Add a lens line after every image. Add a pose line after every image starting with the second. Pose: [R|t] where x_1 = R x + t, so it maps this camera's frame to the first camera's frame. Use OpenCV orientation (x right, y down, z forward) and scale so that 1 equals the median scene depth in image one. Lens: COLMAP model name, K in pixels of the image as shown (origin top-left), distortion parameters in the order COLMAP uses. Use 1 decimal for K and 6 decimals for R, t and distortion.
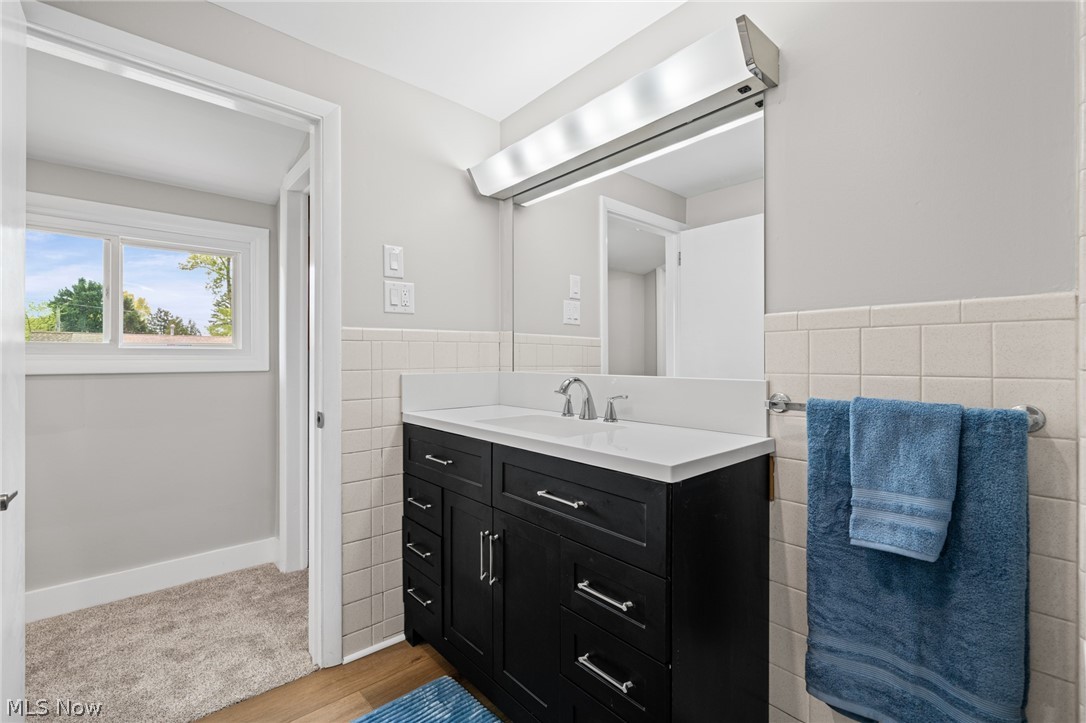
lens RADIAL K [[462.3, 0, 538.4], [0, 462.3, 359.2], [0, 0, 1]] dist [-0.006663, 0.000613]
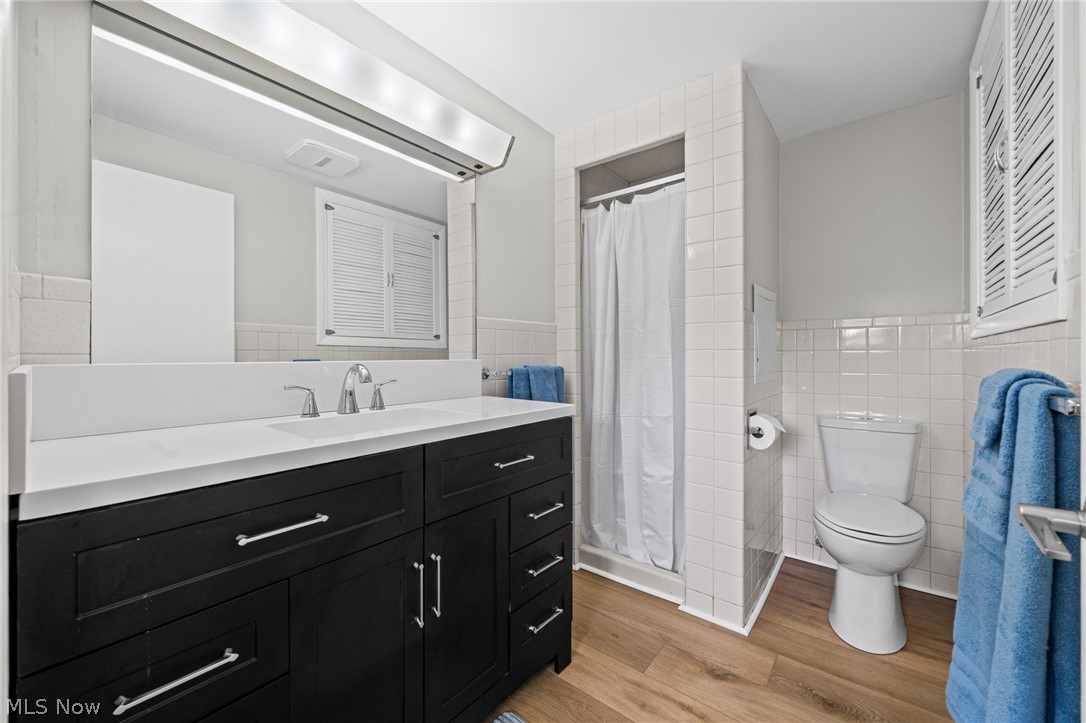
lens RADIAL K [[413.1, 0, 537.5], [0, 413.1, 355.3], [0, 0, 1]] dist [-0.006659, 0.000021]
pose [[-0.140439, -0.013792, 0.989993, -0.738291], [-0.009948, 0.999872, 0.012519, 0.008816], [-0.990039, -0.008090, -0.140558, 0.800099]]
